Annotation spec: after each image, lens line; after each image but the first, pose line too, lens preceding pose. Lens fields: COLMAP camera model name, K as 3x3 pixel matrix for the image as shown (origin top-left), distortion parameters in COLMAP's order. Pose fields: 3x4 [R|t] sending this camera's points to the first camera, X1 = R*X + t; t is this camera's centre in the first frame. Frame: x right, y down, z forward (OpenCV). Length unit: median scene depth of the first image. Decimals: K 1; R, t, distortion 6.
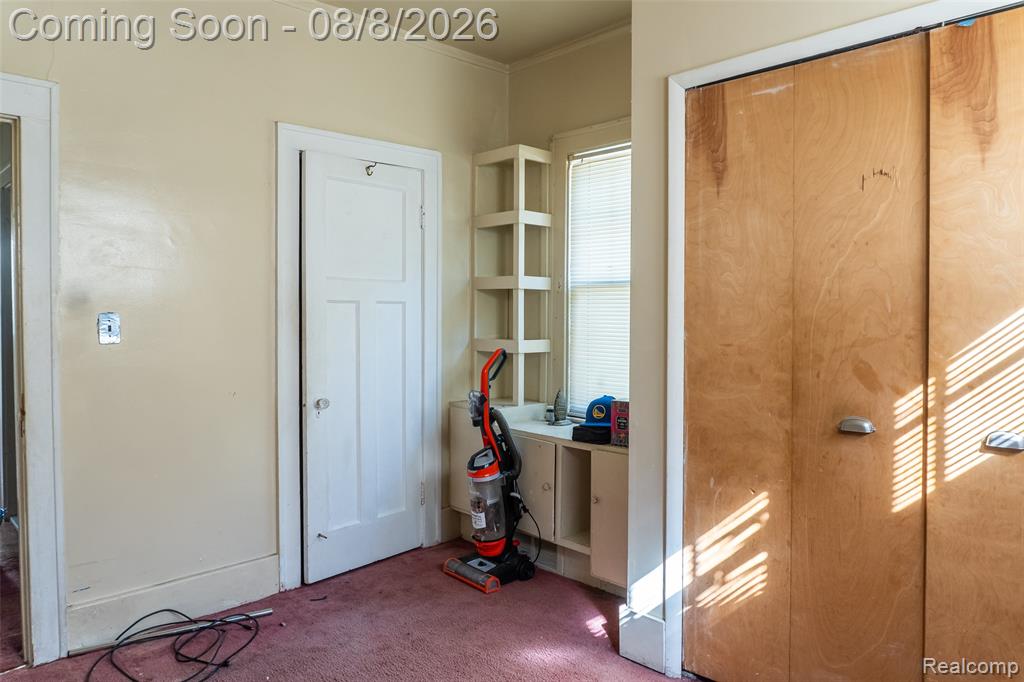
lens RADIAL K [[715.0, 0, 511.3], [0, 715.0, 328.3], [0, 0, 1]] dist [-0.006883, -0.001089]
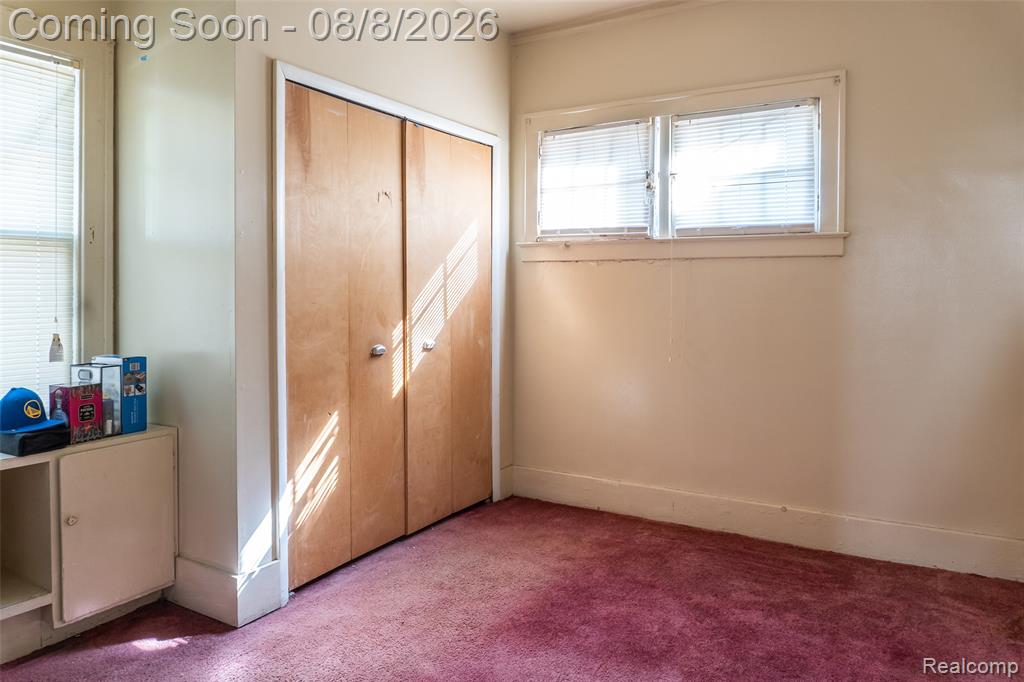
lens RADIAL K [[683.9, 0, 508.6], [0, 683.9, 307.8], [0, 0, 1]] dist [-0.001205, 0.000332]
pose [[-0.249336, -0.018350, 0.968243, -0.961824], [0.023653, 0.999407, 0.025032, 0.010510], [-0.968128, 0.029144, -0.248754, 1.000549]]
